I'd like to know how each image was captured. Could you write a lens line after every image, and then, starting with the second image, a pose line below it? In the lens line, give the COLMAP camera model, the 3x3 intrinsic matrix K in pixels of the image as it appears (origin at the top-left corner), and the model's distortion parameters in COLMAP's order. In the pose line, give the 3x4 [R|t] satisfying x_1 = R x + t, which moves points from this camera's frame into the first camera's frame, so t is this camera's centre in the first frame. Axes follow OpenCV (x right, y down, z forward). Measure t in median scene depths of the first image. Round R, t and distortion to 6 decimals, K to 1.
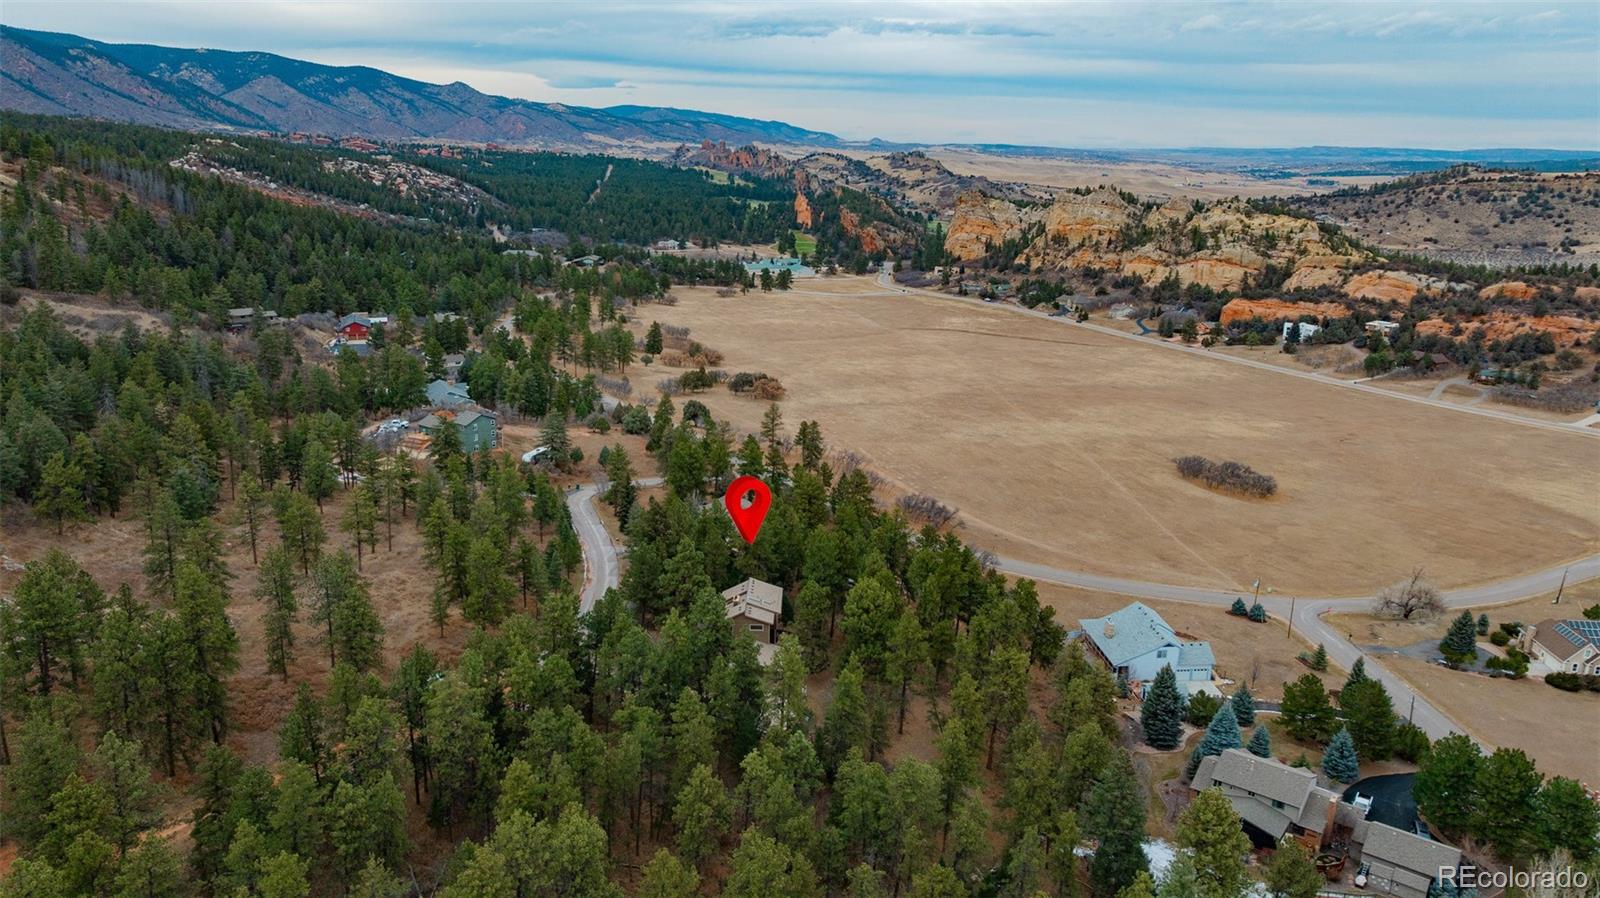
lens RADIAL K [[1142.7, 0, 793.9], [0, 1142.7, 454.7], [0, 0, 1]] dist [-0.006826, 0.000112]
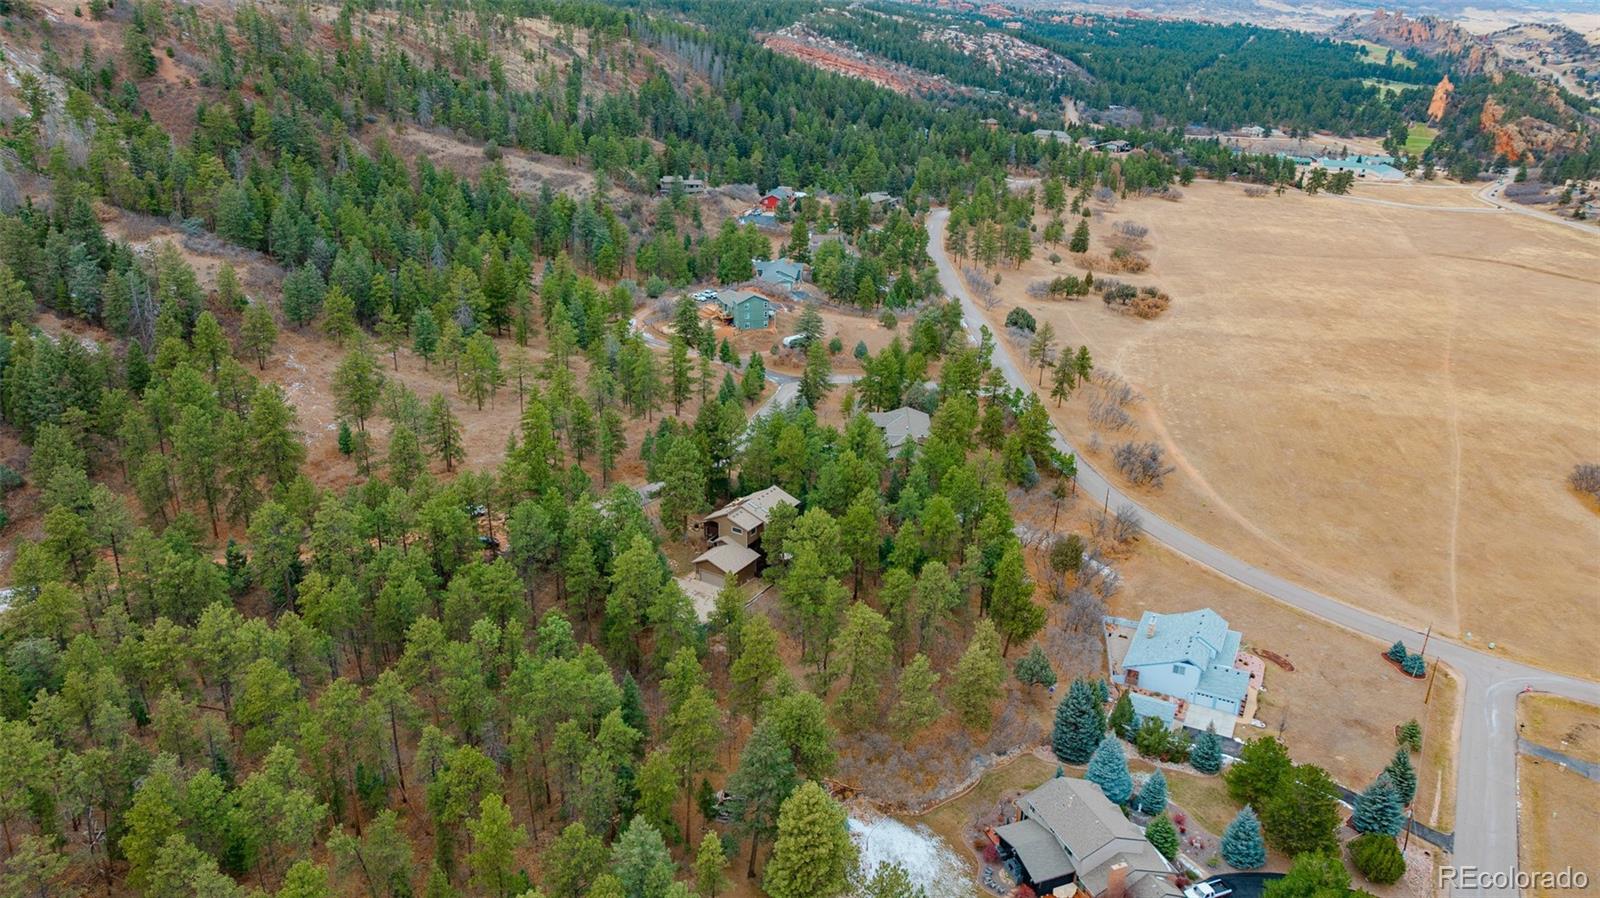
lens RADIAL K [[1148.7, 0, 800.0], [0, 1148.7, 449.0], [0, 0, 1]] dist [-0.048952, 0.074914]
pose [[0.852779, 0.193868, -0.484957, 0.072587], [-0.142308, 0.979672, 0.141393, -0.011950], [0.502511, -0.051564, 0.863032, 0.015458]]
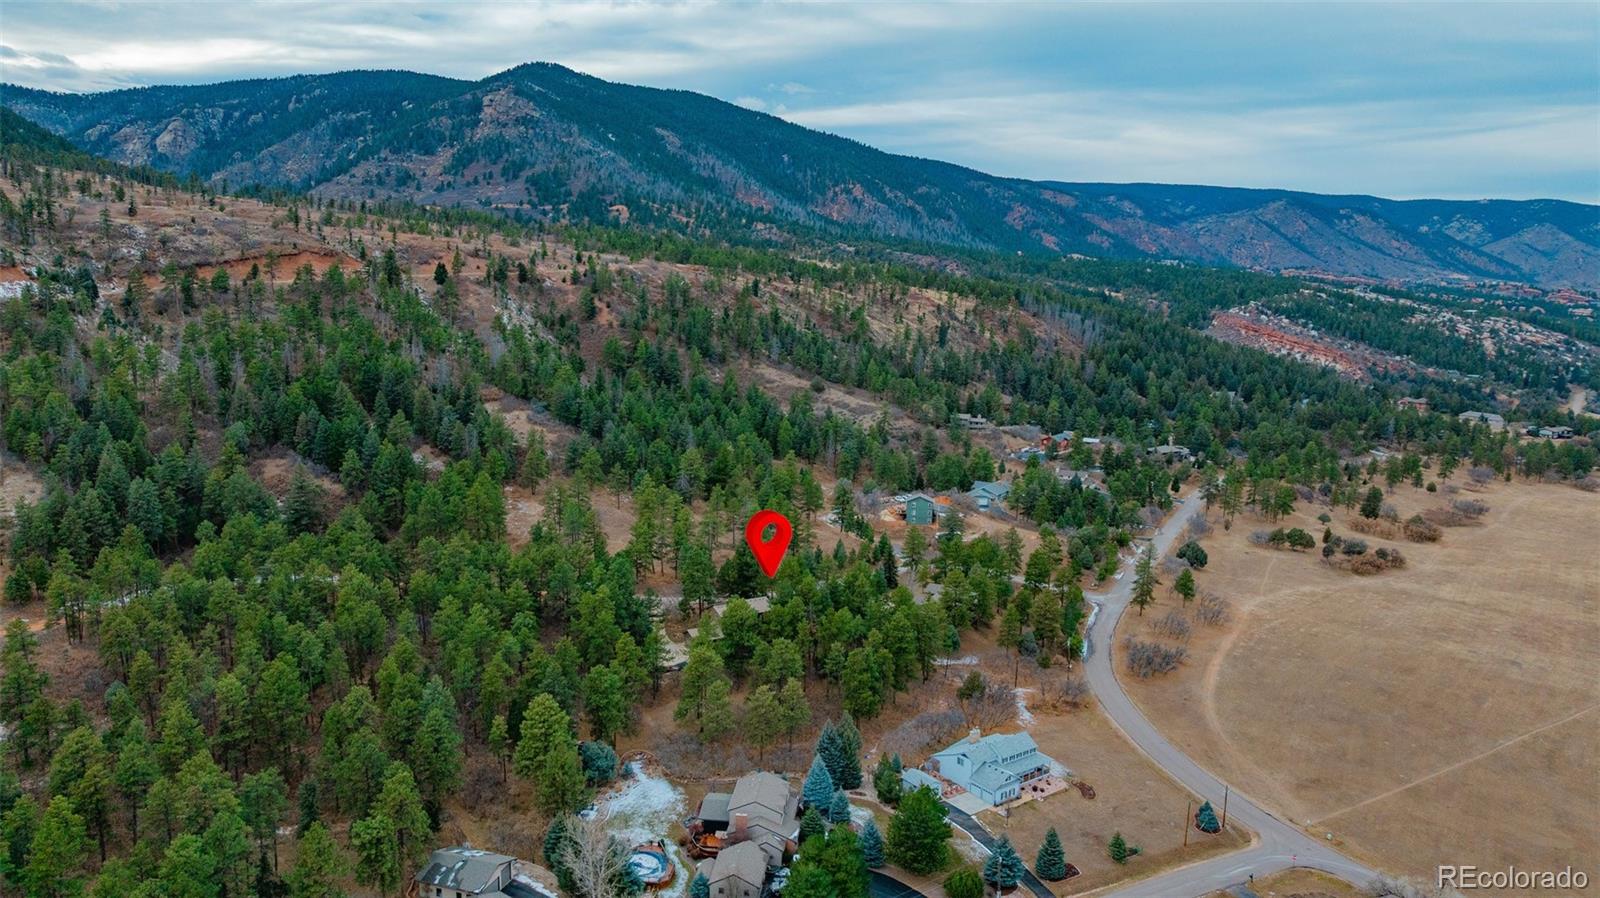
lens RADIAL K [[1142.7, 0, 793.9], [0, 1142.7, 454.7], [0, 0, 1]] dist [-0.006826, 0.000112]
pose [[0.512809, 0.137344, -0.847445, 0.176704], [-0.239858, 0.970731, 0.012181, -0.014560], [0.824315, 0.197020, 0.530743, 0.032071]]
